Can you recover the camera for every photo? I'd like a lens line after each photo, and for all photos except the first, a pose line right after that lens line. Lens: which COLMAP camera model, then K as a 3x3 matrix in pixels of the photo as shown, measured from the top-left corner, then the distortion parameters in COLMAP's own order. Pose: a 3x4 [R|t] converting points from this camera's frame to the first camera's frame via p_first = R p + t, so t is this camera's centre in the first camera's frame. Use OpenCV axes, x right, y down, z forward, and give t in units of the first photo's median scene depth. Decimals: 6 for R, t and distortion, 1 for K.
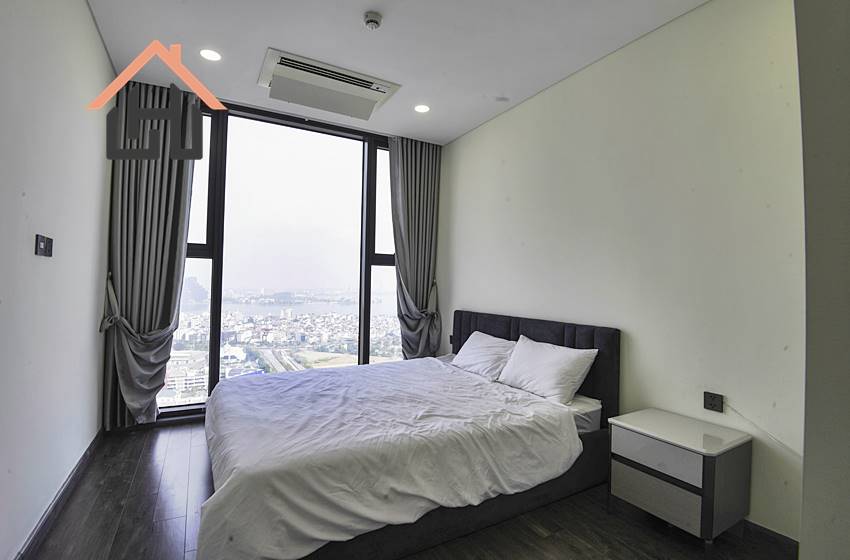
lens RADIAL K [[393.1, 0, 425.0], [0, 393.1, 280.0], [0, 0, 1]] dist [0.000677, -0.025475]
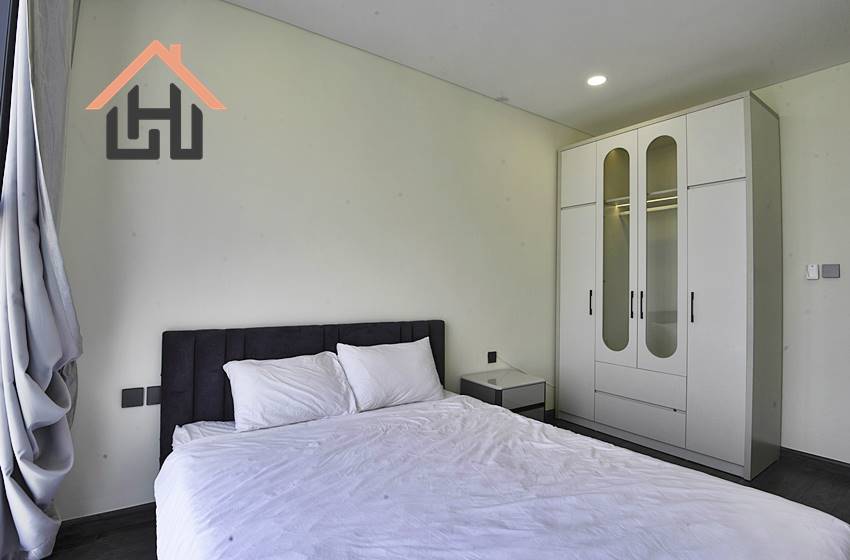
lens RADIAL K [[412.4, 0, 425.0], [0, 412.4, 280.0], [0, 0, 1]] dist [0.000469, 0.000088]
pose [[-0.110493, -0.011888, 0.993806, -0.735777], [-0.037480, 0.999267, 0.007786, -0.003857], [-0.993170, -0.036387, -0.110857, 1.203766]]
